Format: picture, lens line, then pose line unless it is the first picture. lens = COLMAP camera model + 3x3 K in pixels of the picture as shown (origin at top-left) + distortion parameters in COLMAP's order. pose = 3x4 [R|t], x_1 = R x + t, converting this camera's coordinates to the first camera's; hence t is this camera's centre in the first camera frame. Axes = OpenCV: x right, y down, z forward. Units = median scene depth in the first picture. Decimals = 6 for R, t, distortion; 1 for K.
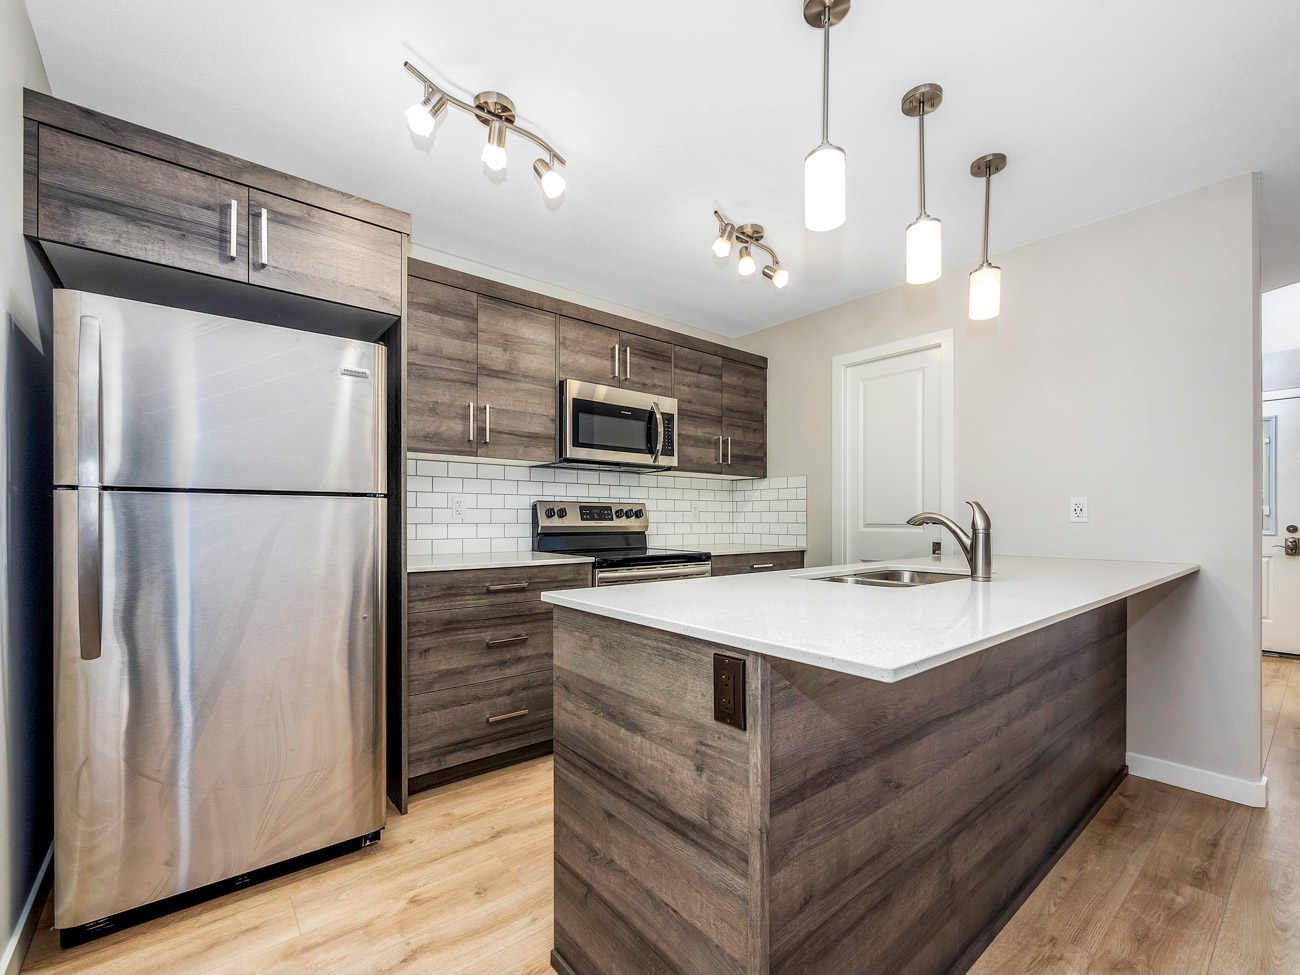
lens RADIAL K [[559.4, 0, 658.3], [0, 559.4, 522.3], [0, 0, 1]] dist [-0.002083, -0.000447]
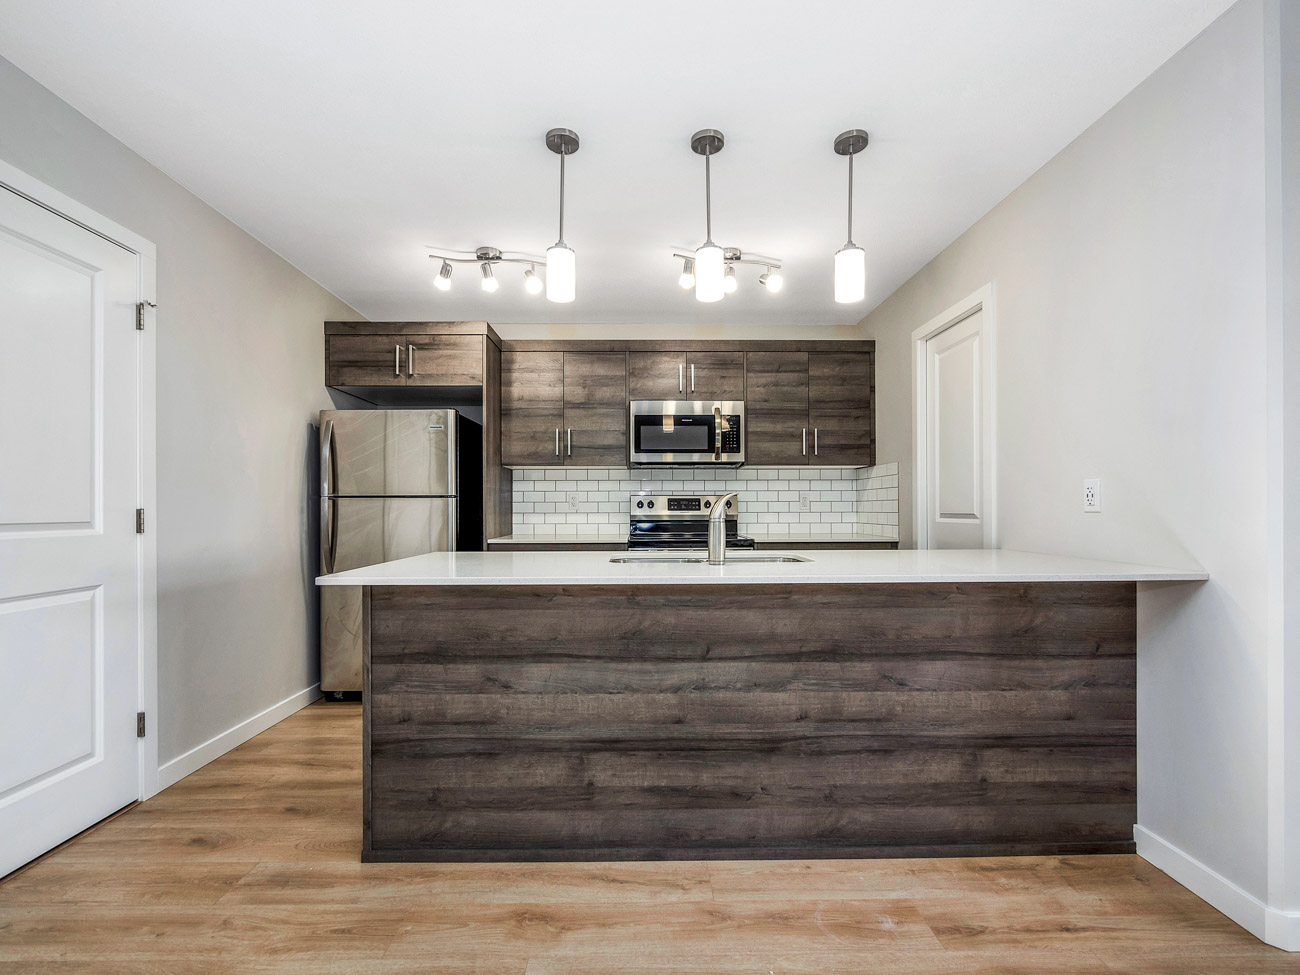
lens RADIAL K [[558.9, 0, 657.1], [0, 558.9, 509.5], [0, 0, 1]] dist [-0.000714, -0.000404]
pose [[0.784604, -0.002945, -0.619990, 0.630357], [0.000171, 0.999990, -0.004533, 0.000132], [0.619997, 0.003450, 0.784597, 0.024234]]
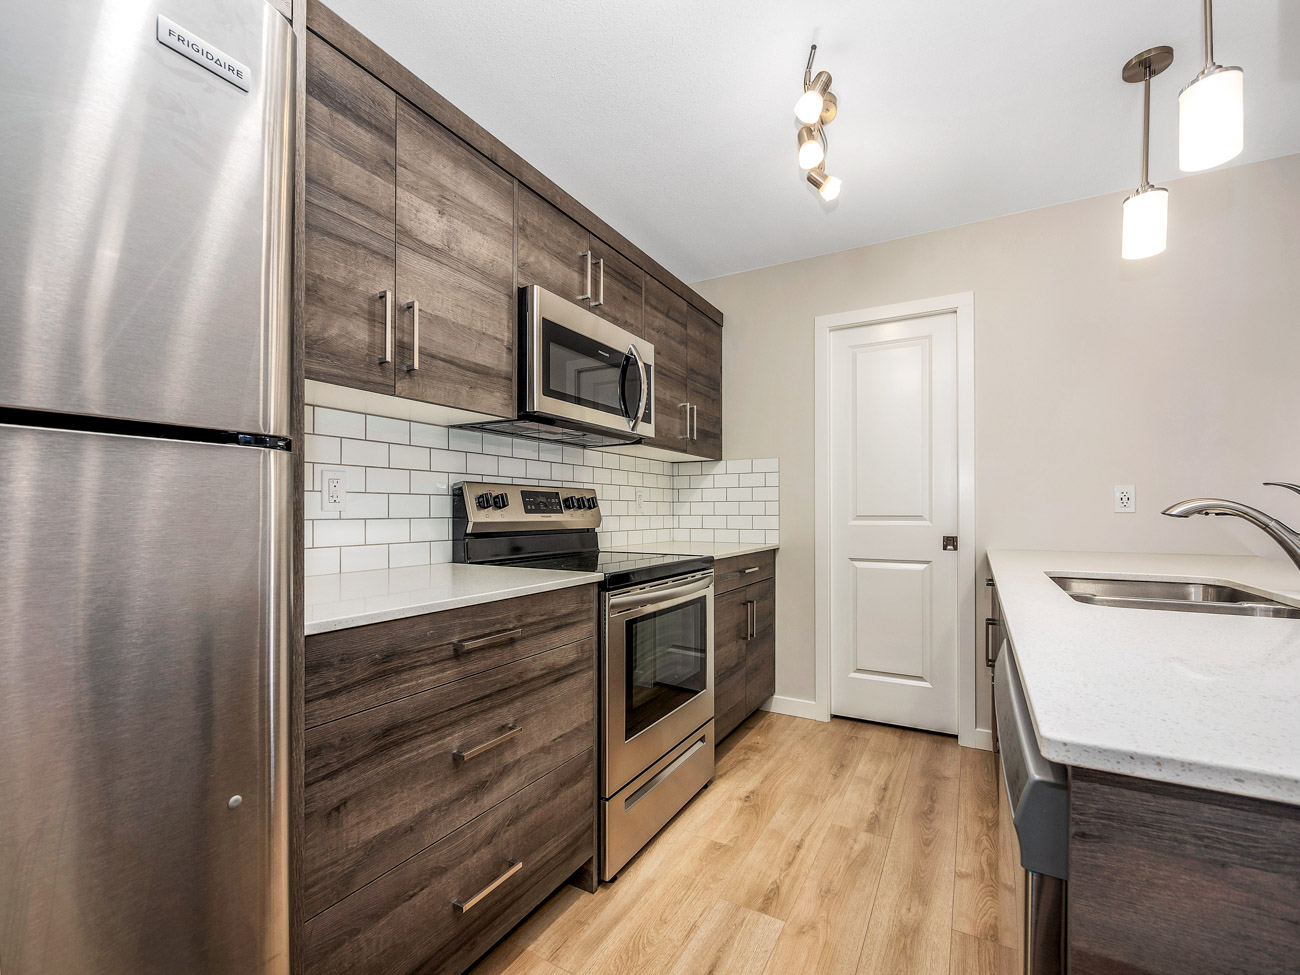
lens RADIAL K [[558.9, 0, 657.1], [0, 558.9, 509.5], [0, 0, 1]] dist [-0.000714, -0.000404]
pose [[0.935754, -0.001799, 0.352648, -0.234673], [0.005207, 0.999948, -0.008713, -0.001011], [-0.352615, 0.009990, 0.935715, 0.345433]]
